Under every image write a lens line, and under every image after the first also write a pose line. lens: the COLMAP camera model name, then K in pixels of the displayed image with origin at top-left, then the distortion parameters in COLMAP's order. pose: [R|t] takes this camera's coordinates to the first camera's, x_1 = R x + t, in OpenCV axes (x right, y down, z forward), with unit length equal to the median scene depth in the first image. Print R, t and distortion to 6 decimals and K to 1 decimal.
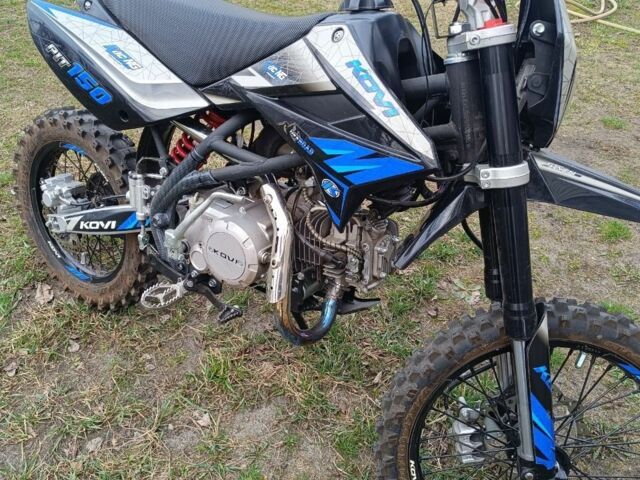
lens RADIAL K [[572.6, 0, 320.5], [0, 572.6, 251.9], [0, 0, 1]] dist [0.002313, 0.003370]
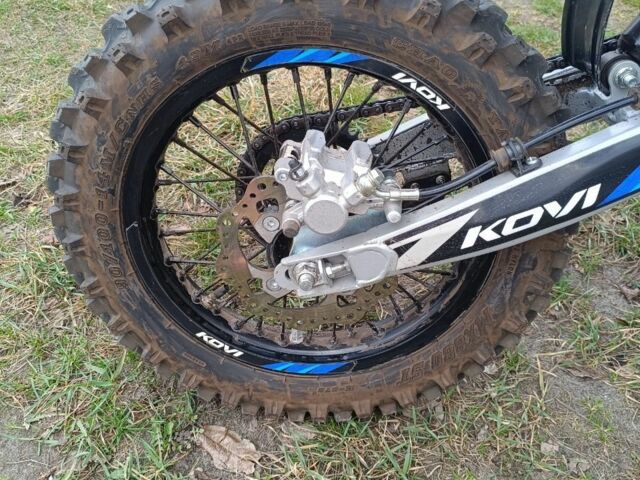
lens RADIAL K [[572.6, 0, 320.5], [0, 572.6, 251.9], [0, 0, 1]] dist [0.002313, 0.003370]
pose [[0.839845, -0.402421, 0.364306, -0.614556], [0.356538, 0.915006, 0.188801, -0.136813], [-0.409319, -0.028675, 0.911941, 0.692210]]
